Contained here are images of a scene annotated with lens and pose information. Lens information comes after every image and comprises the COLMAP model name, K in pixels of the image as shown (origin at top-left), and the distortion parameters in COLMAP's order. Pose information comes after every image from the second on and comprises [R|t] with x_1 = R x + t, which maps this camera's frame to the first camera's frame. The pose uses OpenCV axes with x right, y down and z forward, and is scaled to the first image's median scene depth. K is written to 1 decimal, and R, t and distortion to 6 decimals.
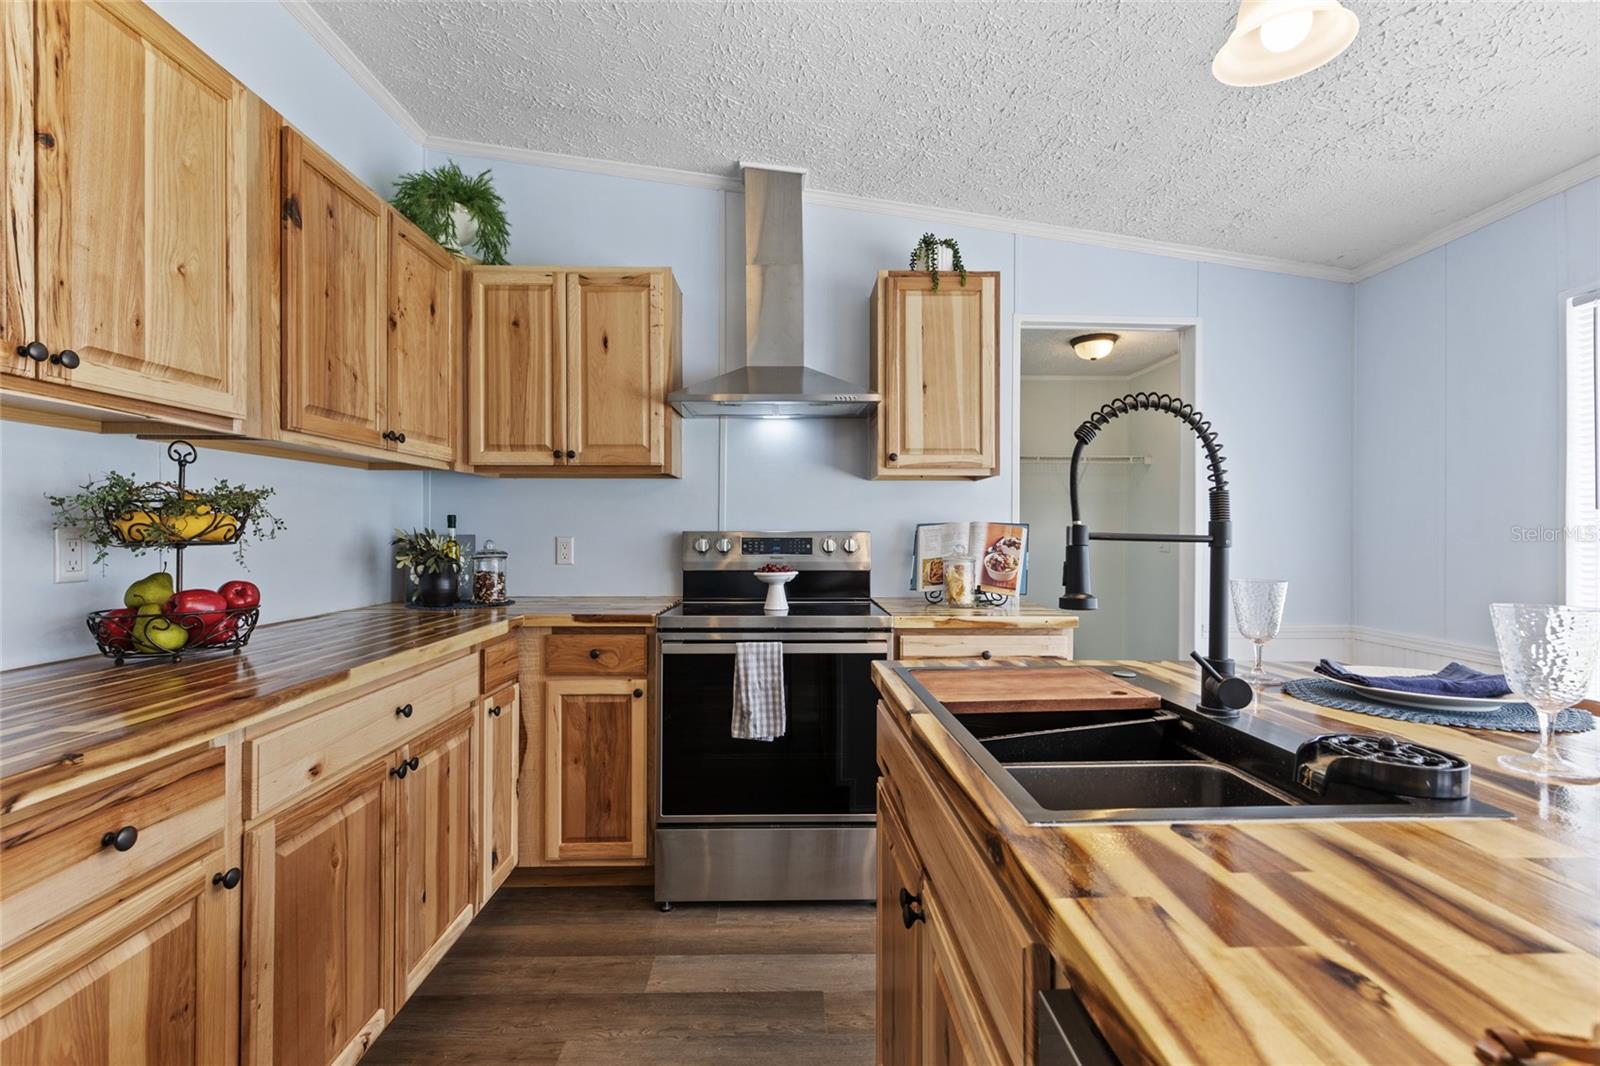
lens RADIAL K [[724.3, 0, 805.8], [0, 724.3, 527.9], [0, 0, 1]] dist [0.003876, 0.000101]
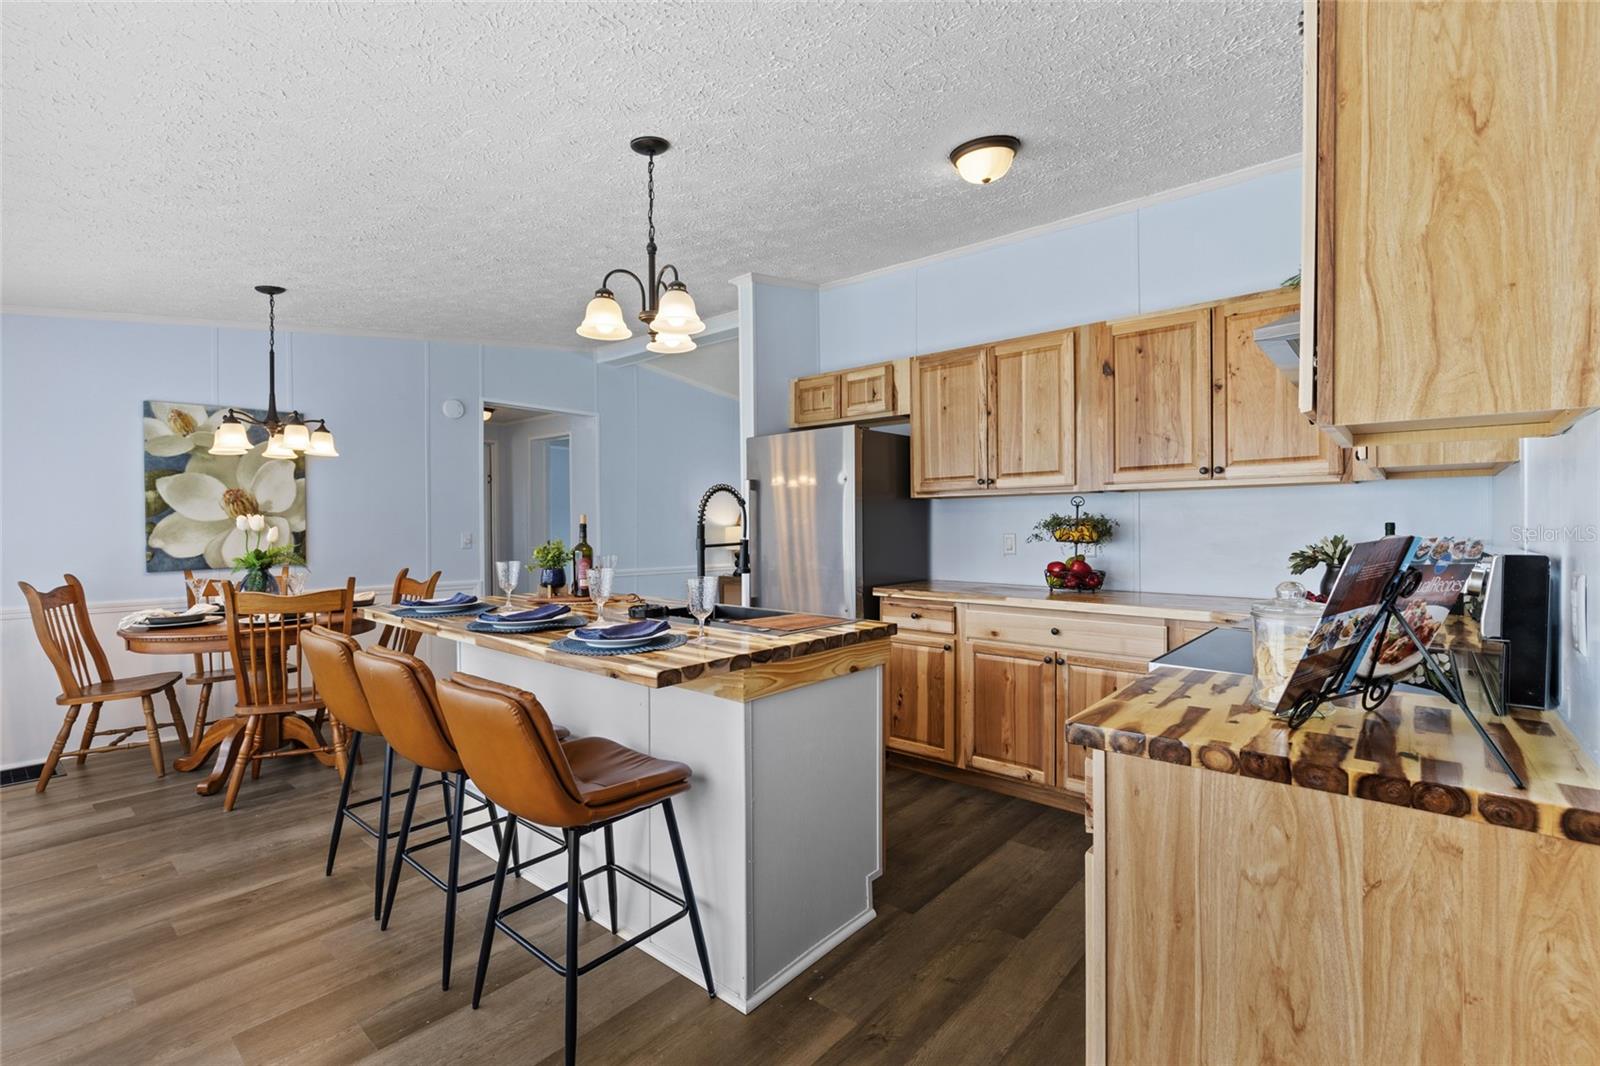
lens RADIAL K [[717.7, 0, 803.6], [0, 717.7, 530.6], [0, 0, 1]] dist [0.003642, 0.000084]
pose [[-0.672707, 0.010305, -0.739837, 0.902368], [0.008905, 0.999943, 0.005831, -0.022055], [0.739855, -0.002665, -0.672761, 1.234231]]
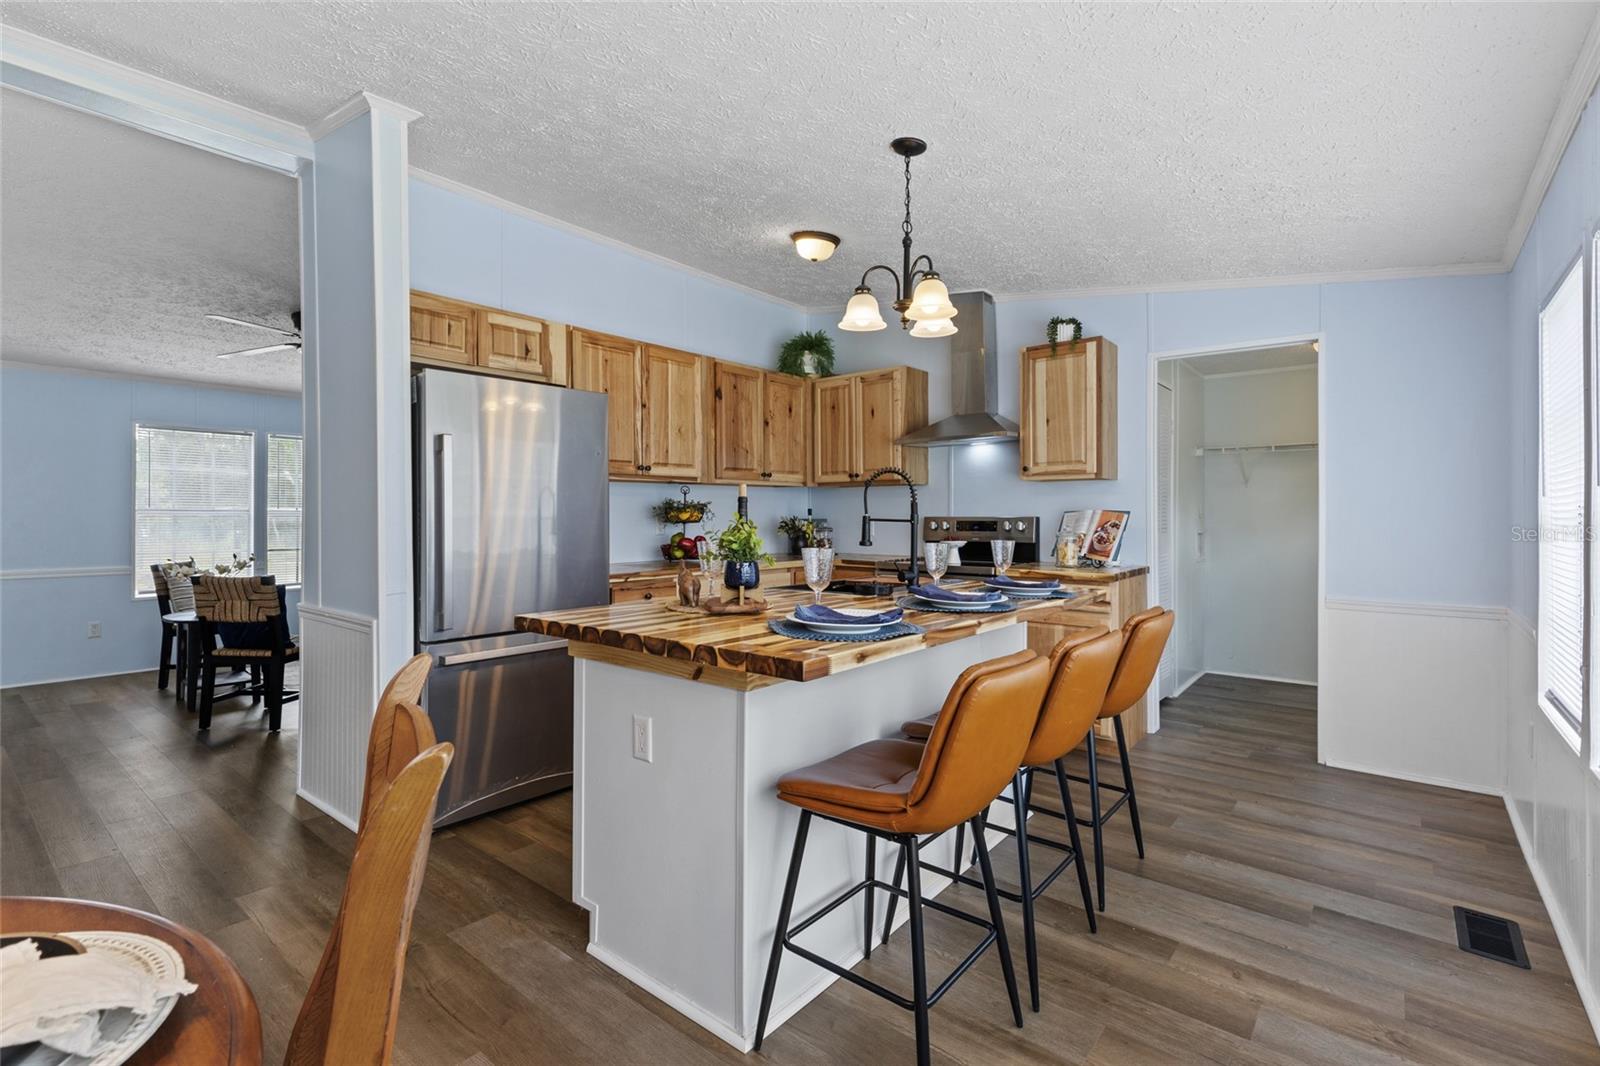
lens RADIAL K [[731.6, 0, 797.8], [0, 731.6, 509.4], [0, 0, 1]] dist [0.001521, 0.000151]
pose [[0.752225, -0.008576, -0.658851, 0.893956], [0.006262, 0.999963, -0.005866, -0.005651], [0.658877, 0.000287, 0.752251, -0.566594]]
